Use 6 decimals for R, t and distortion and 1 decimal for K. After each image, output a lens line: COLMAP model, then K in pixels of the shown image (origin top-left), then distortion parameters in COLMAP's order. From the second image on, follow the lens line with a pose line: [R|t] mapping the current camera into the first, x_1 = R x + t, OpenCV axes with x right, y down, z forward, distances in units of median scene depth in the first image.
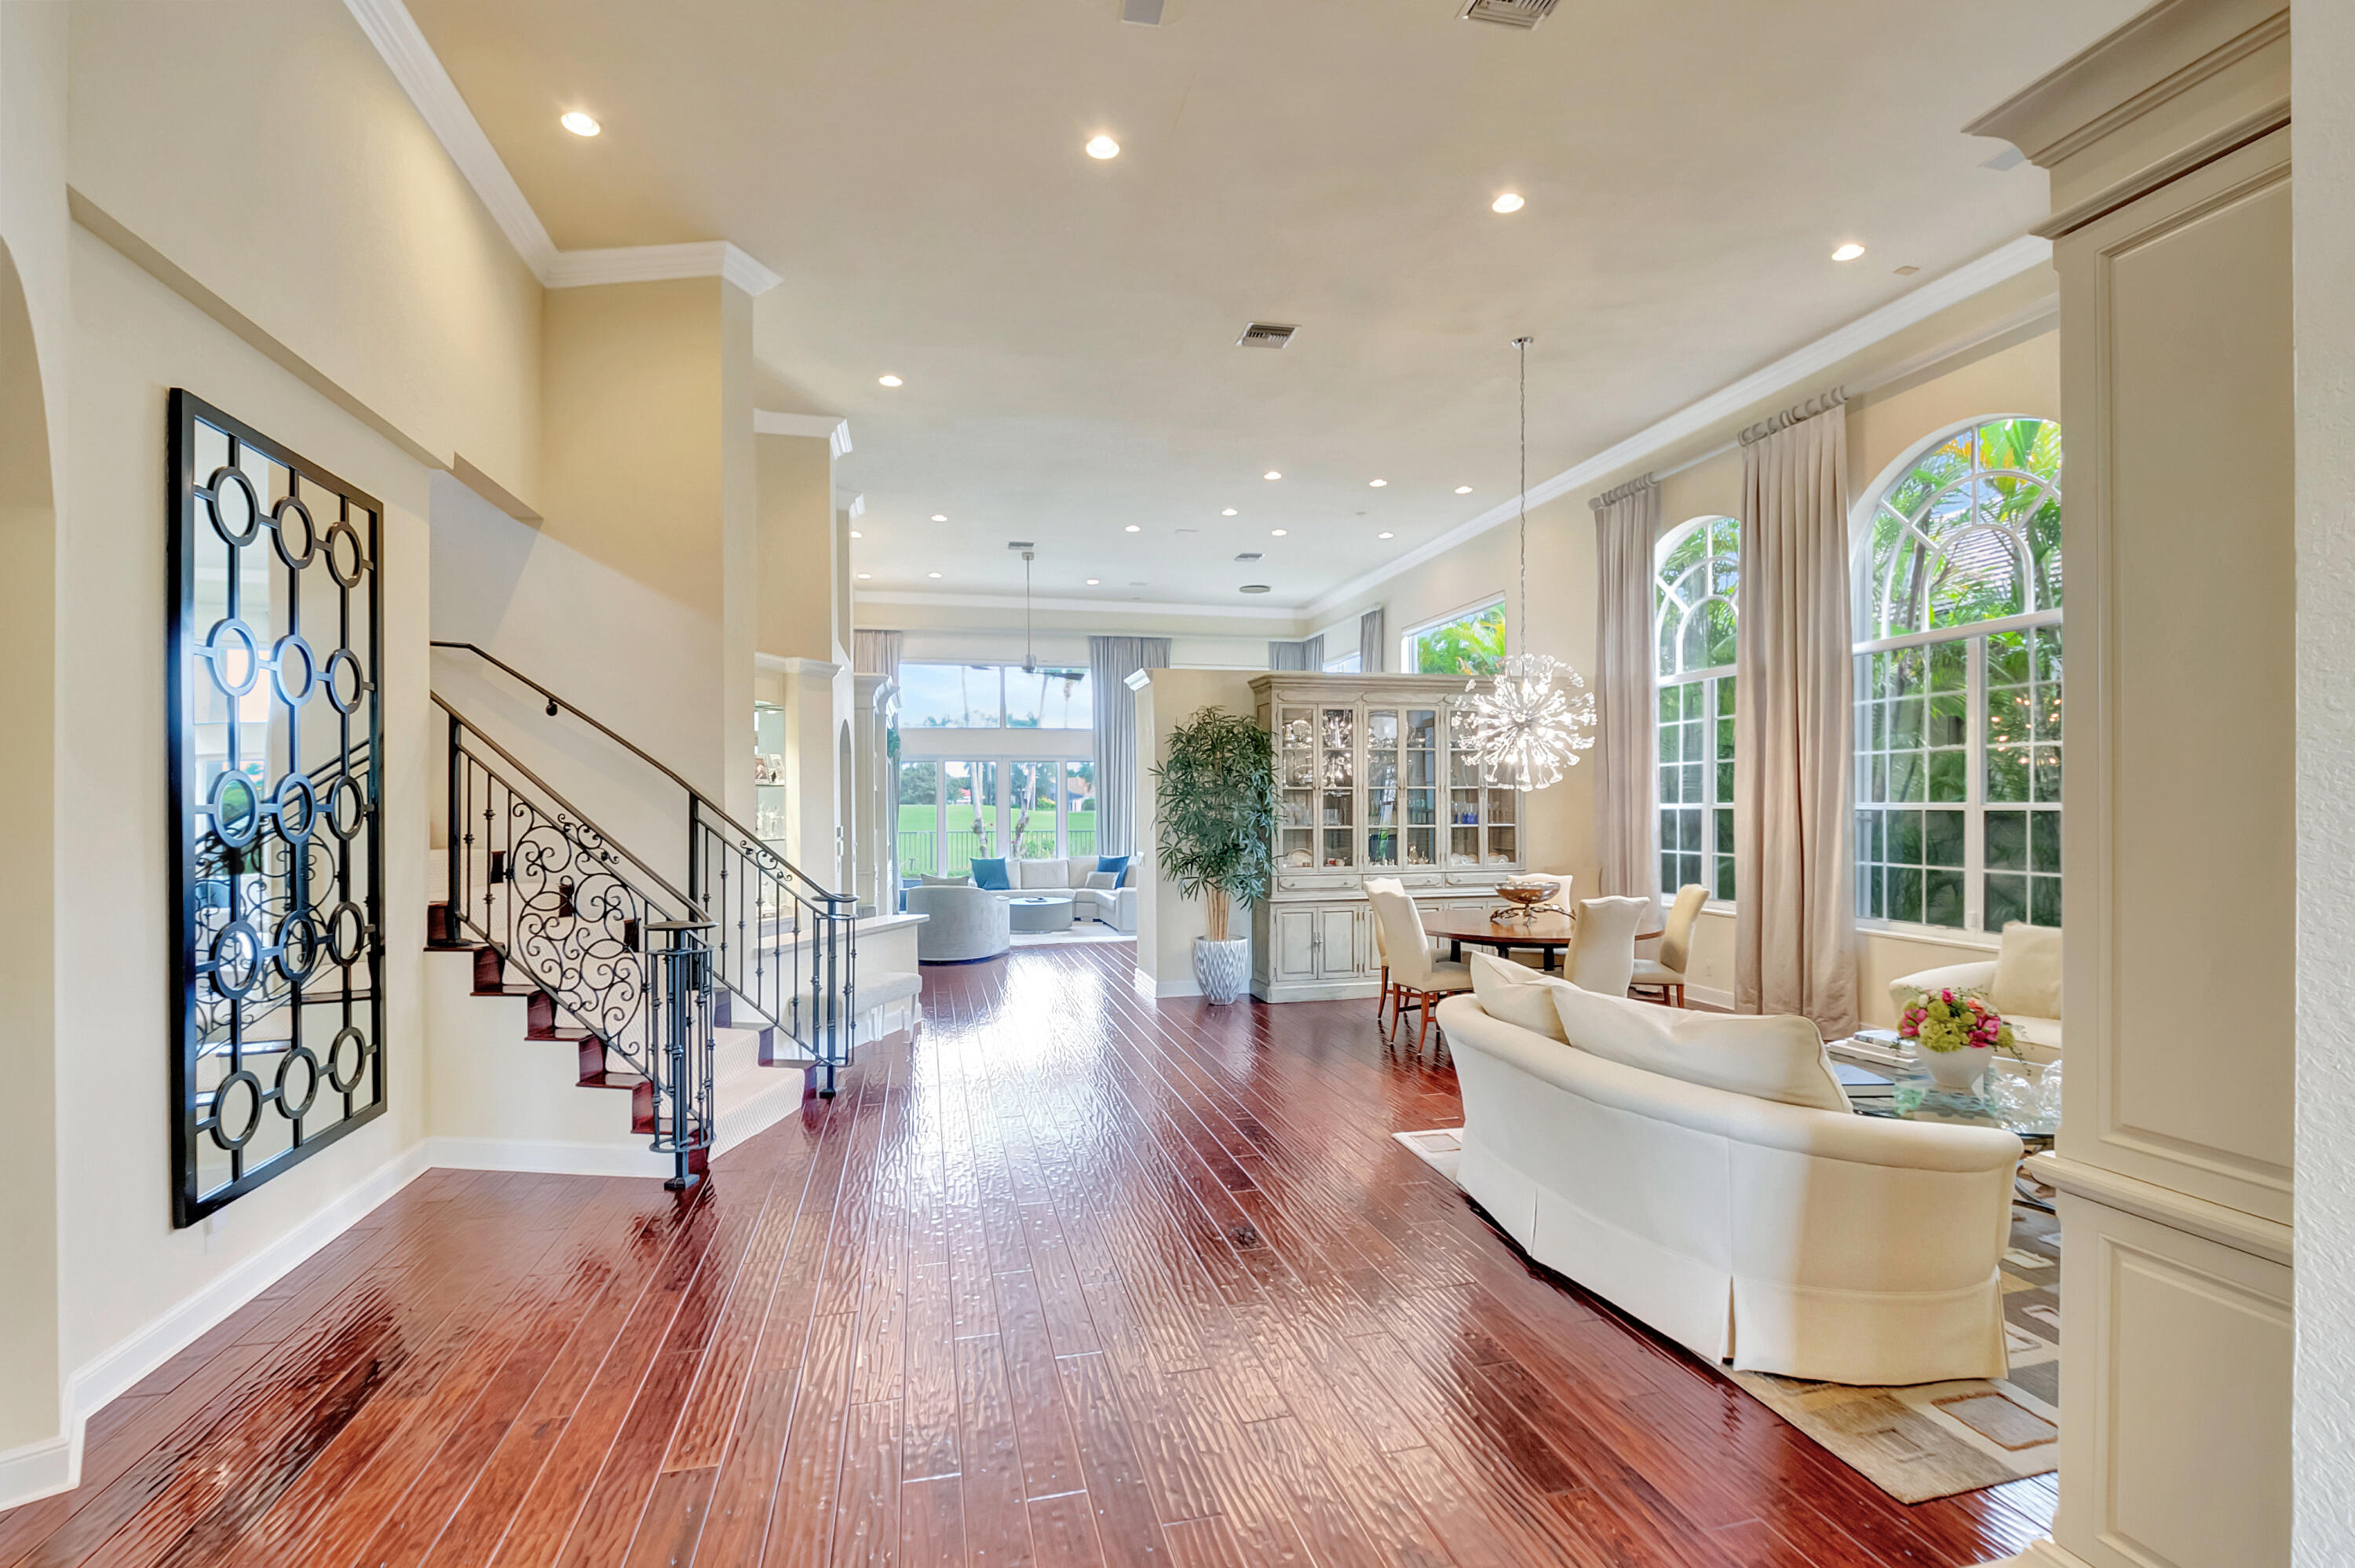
lens RADIAL K [[1047.5, 0, 1200.9], [0, 1047.5, 796.5], [0, 0, 1]] dist [0.022431, -0.015595]
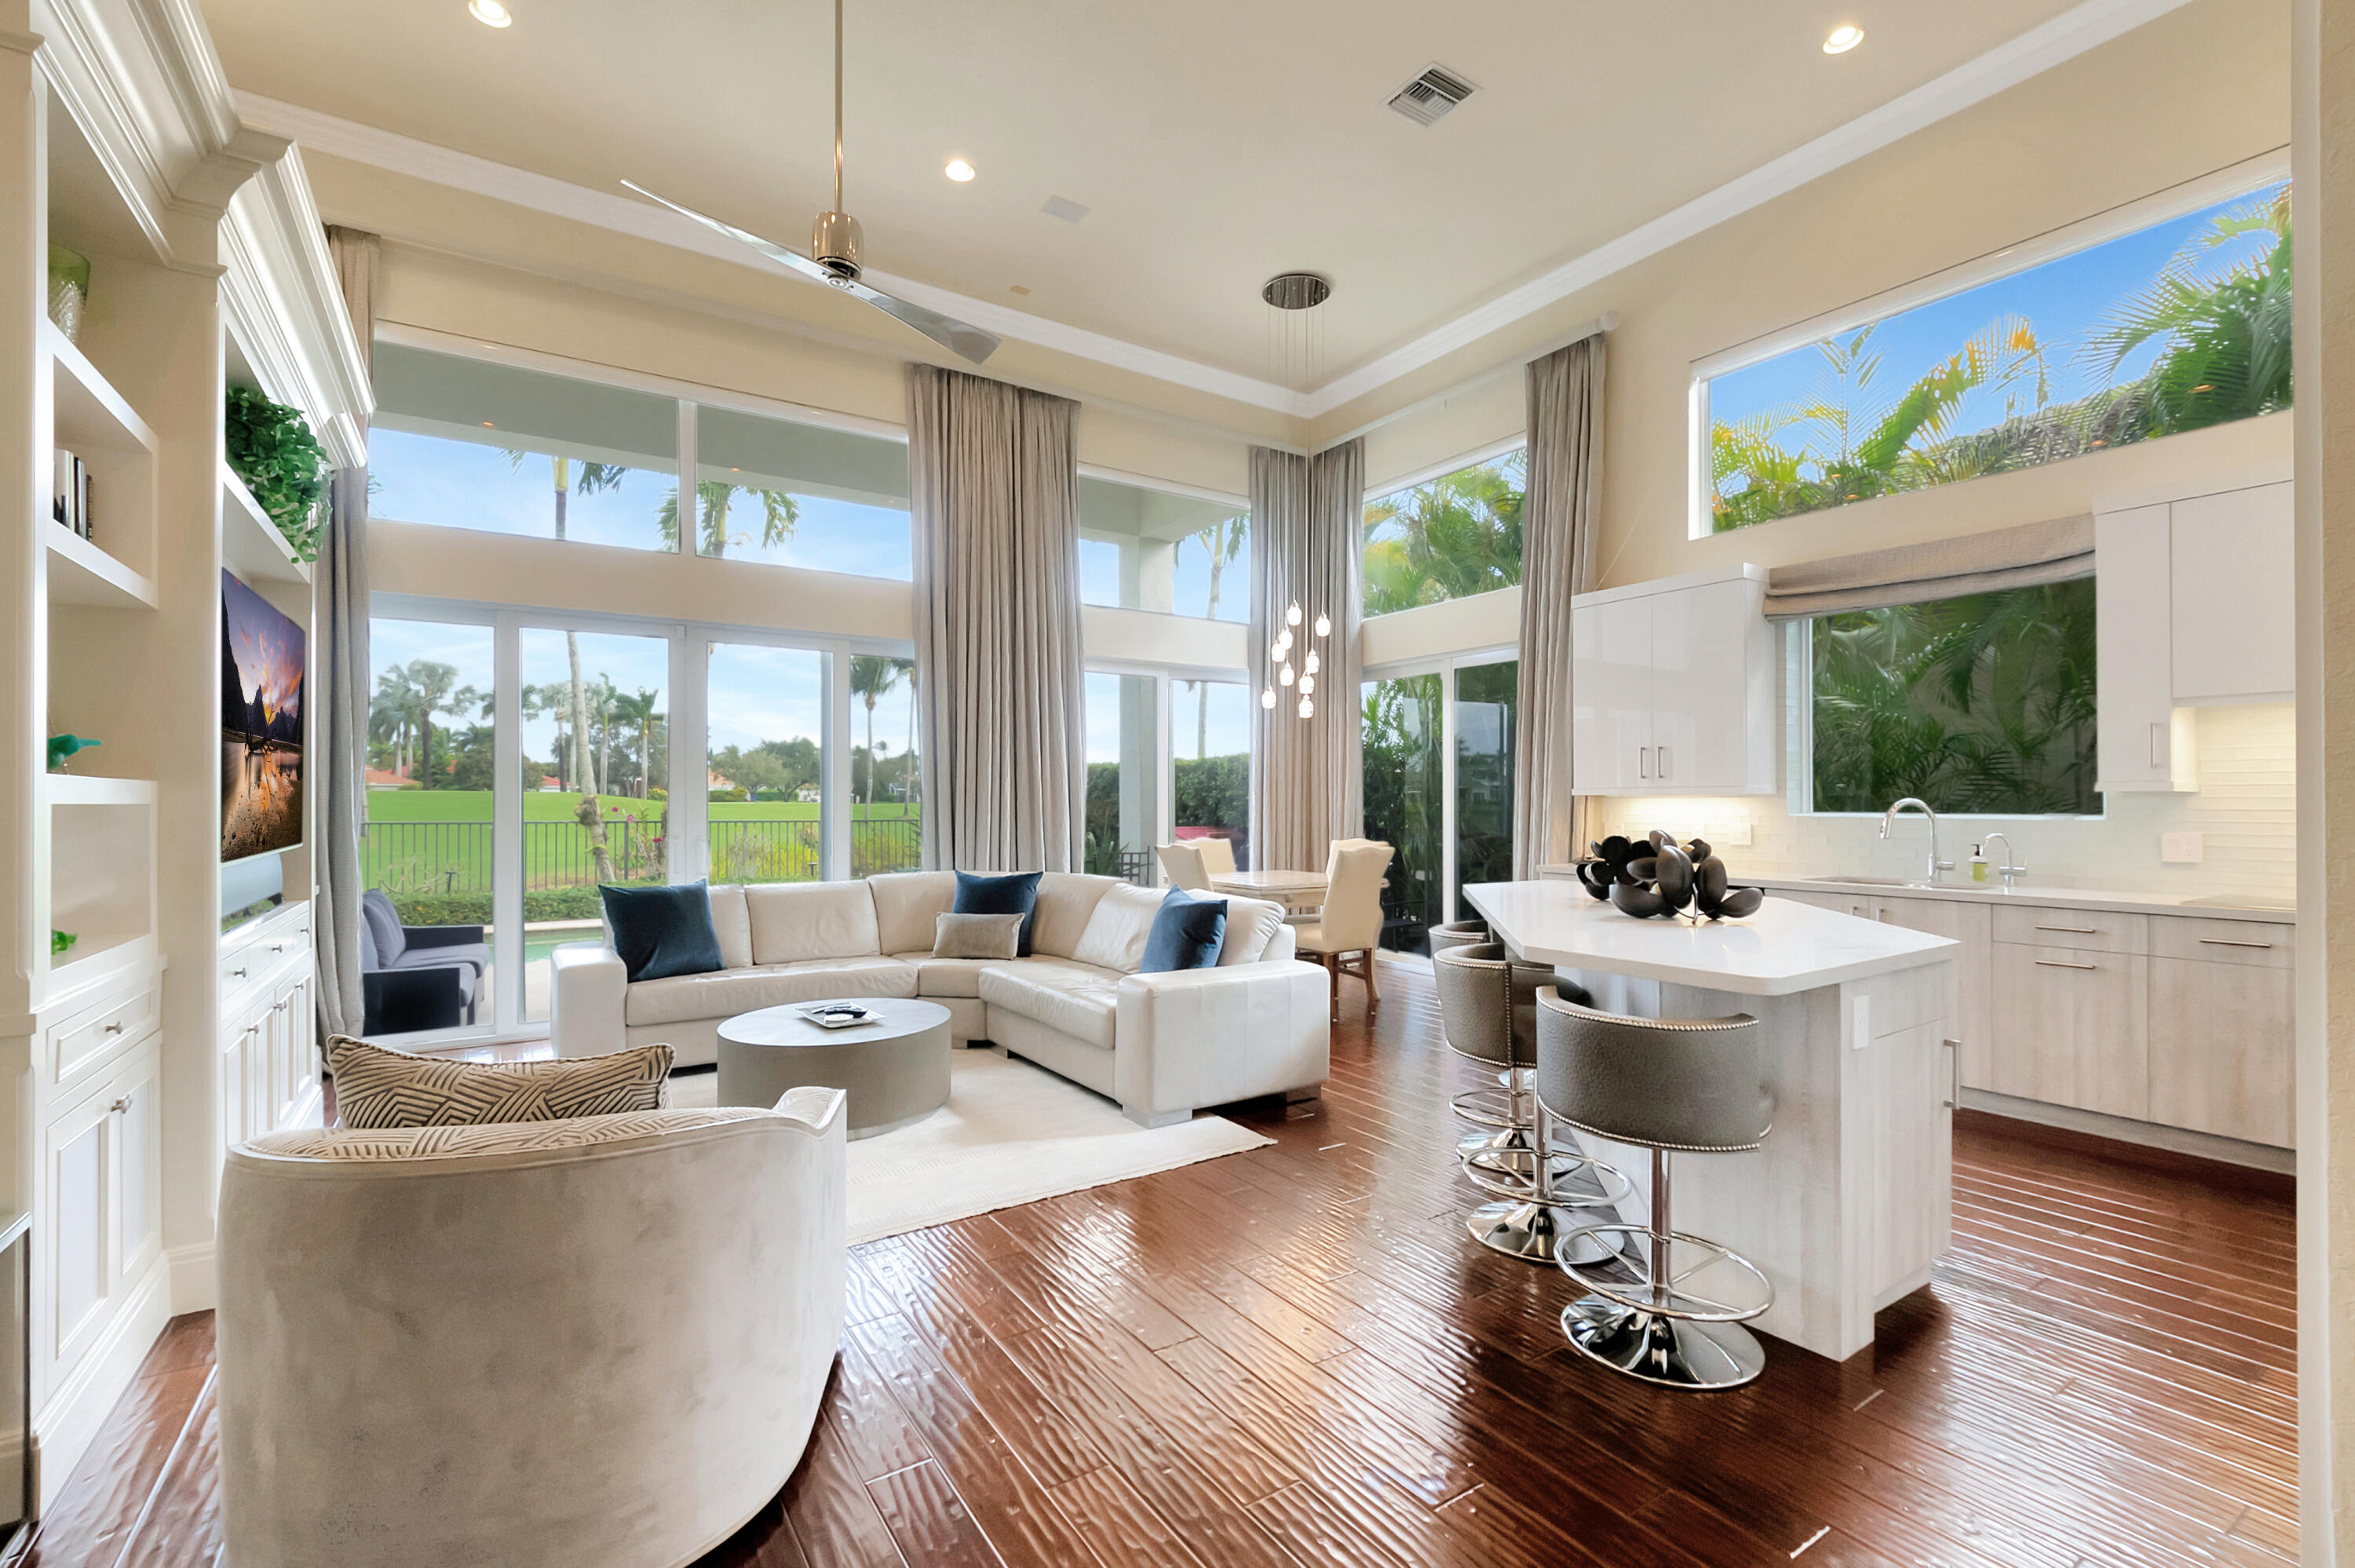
lens RADIAL K [[1016.1, 0, 1180.1], [0, 1016.1, 796.8], [0, 0, 1]] dist [0.000980, 0.000198]
pose [[0.945265, 0.007204, 0.326223, -0.257513], [-0.008578, 0.999959, 0.002775, 0.045383], [-0.326190, -0.005422, 0.945289, 1.065780]]
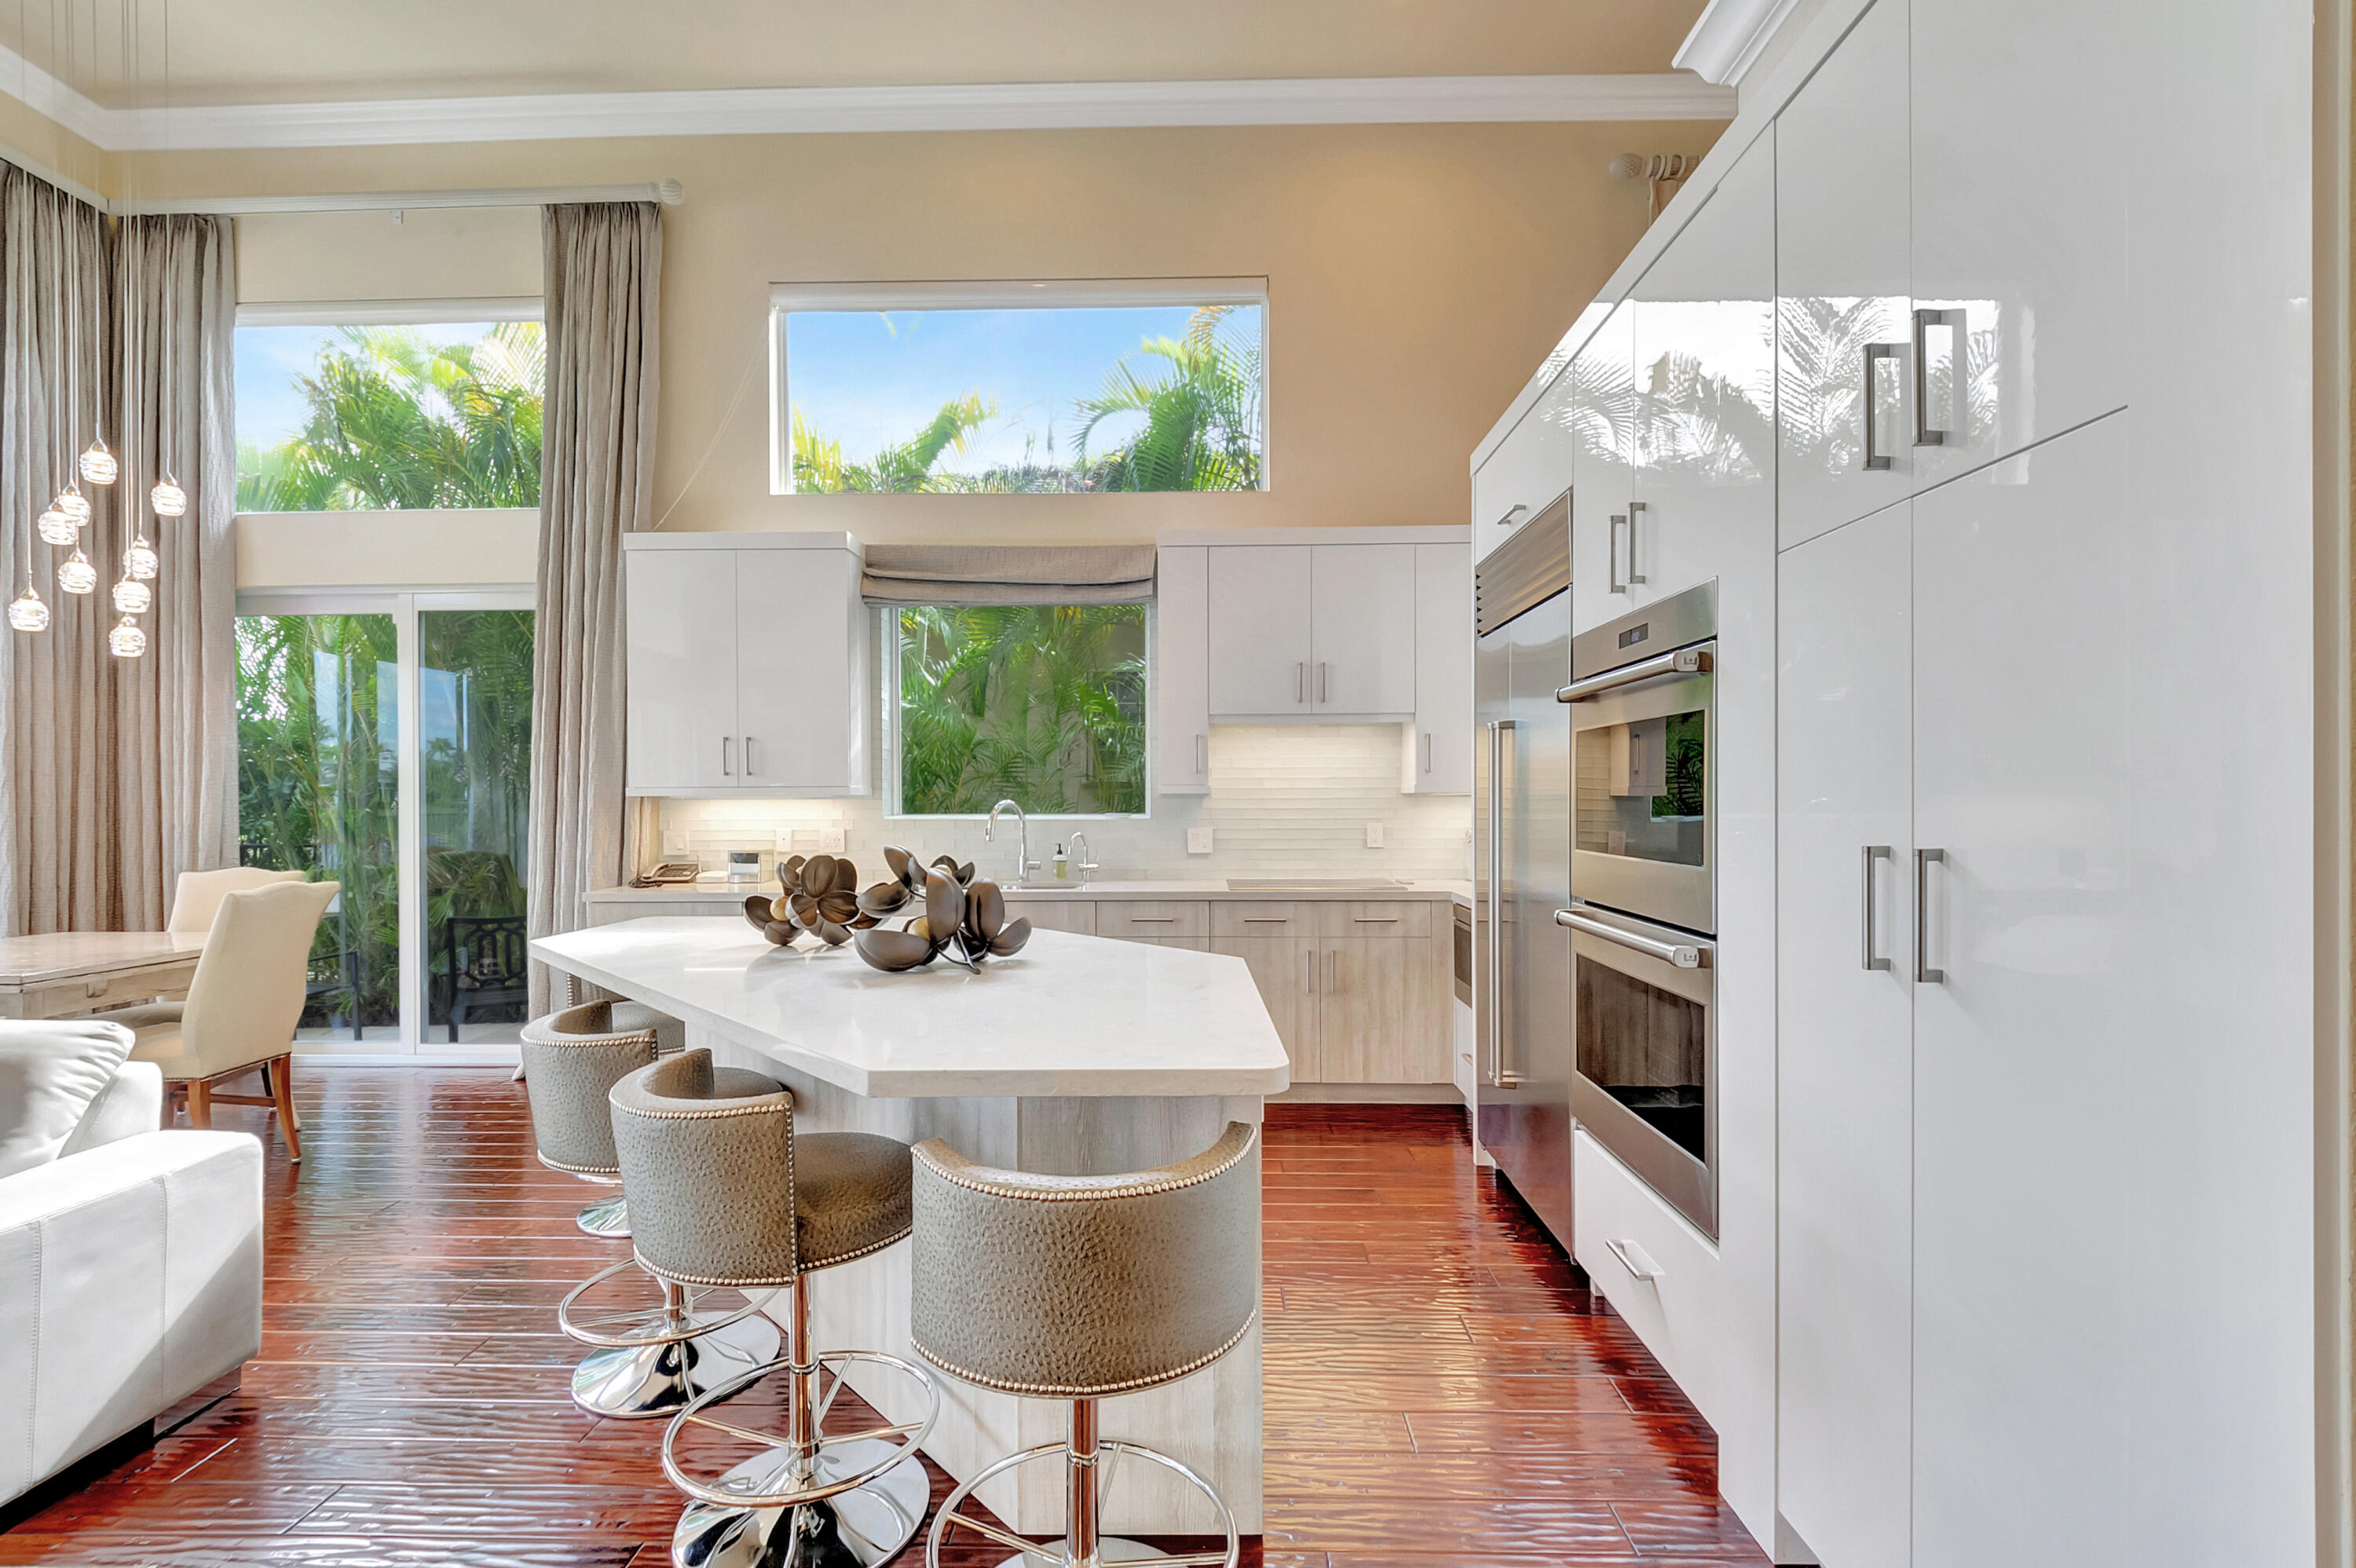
lens RADIAL K [[1048.0, 0, 1201.4], [0, 1048.0, 796.5], [0, 0, 1]] dist [0.022431, -0.015595]
pose [[0.271996, 0.006846, 0.962274, -0.217649], [-0.006332, 0.999966, -0.005324, 0.044810], [-0.962278, -0.004645, 0.272030, 1.212779]]
